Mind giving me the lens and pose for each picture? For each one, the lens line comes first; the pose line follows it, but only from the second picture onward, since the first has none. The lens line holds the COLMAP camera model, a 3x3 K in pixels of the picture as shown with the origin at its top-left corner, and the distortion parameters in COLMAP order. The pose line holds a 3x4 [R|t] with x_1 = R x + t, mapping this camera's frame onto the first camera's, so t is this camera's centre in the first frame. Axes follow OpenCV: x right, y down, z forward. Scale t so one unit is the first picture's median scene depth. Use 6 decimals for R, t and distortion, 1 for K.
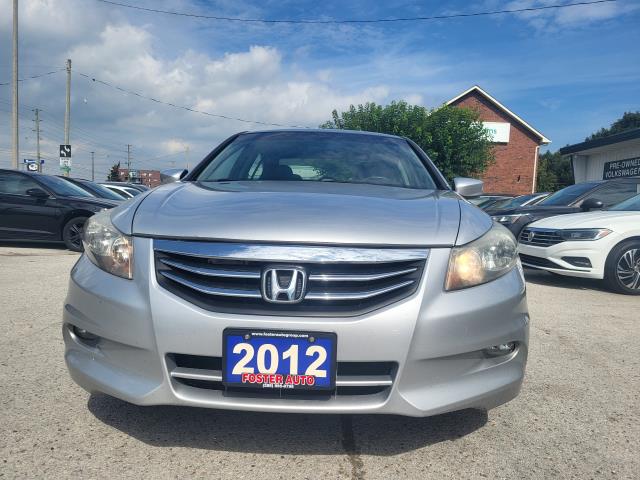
lens RADIAL K [[479.6, 0, 322.6], [0, 479.6, 242.3], [0, 0, 1]] dist [0.053129, -0.026472]
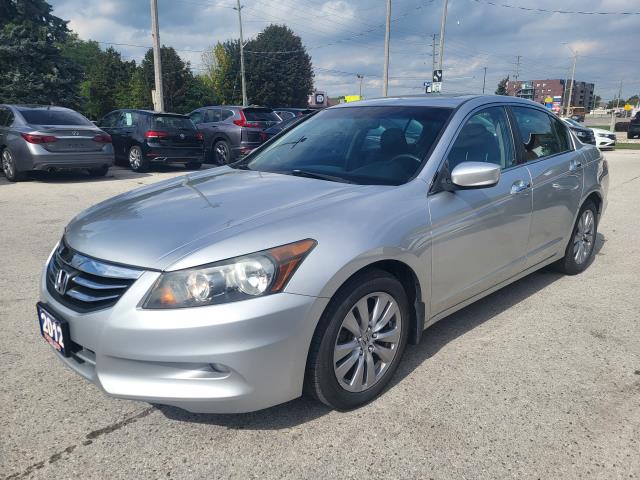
lens RADIAL K [[479.6, 0, 325.4], [0, 479.6, 236.1], [0, 0, 1]] dist [0.053129, -0.026472]
pose [[0.730265, 0.123797, -0.671854, 1.067351], [-0.015124, 0.986133, 0.165268, -0.220559], [0.682997, -0.110528, 0.722011, 0.345440]]
